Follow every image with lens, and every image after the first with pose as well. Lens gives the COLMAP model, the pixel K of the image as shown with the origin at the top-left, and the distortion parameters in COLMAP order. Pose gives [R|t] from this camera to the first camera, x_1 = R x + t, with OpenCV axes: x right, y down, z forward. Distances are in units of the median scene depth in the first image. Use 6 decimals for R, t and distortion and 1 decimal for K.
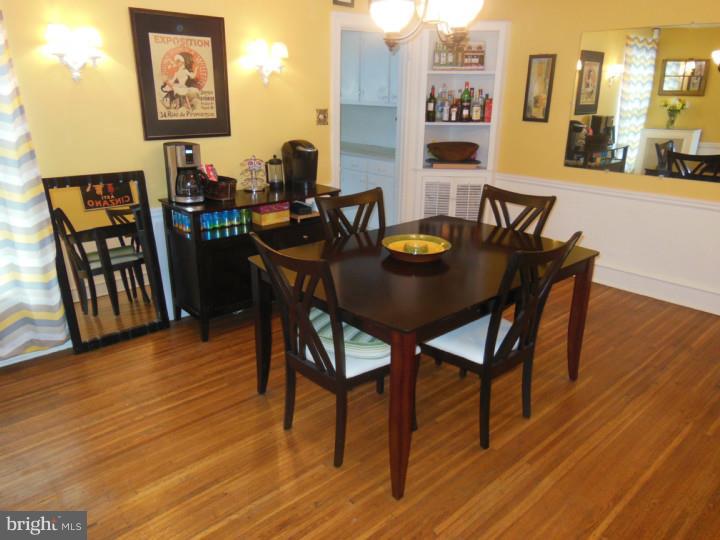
lens RADIAL K [[524.3, 0, 361.5], [0, 524.3, 258.9], [0, 0, 1]] dist [0.044768, 0.003177]
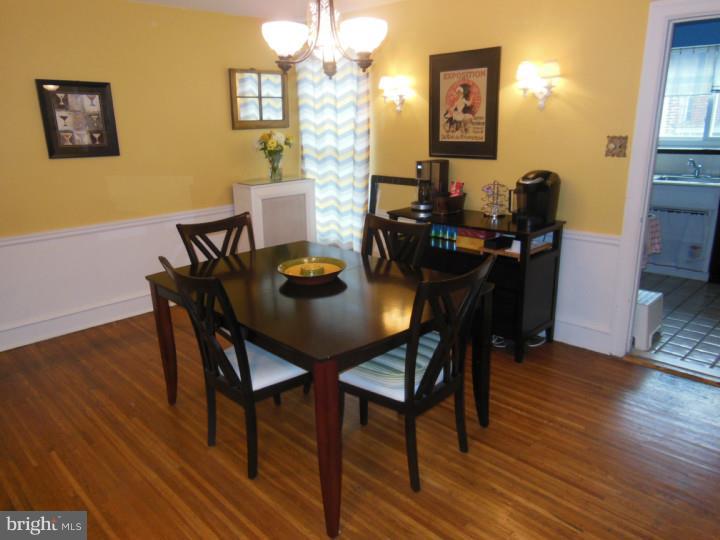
lens RADIAL K [[524.3, 0, 361.5], [0, 524.3, 258.9], [0, 0, 1]] dist [0.044768, 0.003177]
pose [[0.053510, 0.252813, -0.966034, 0.829530], [-0.290104, 0.929630, 0.227217, -0.228043], [0.955498, 0.268092, 0.123086, 0.734213]]
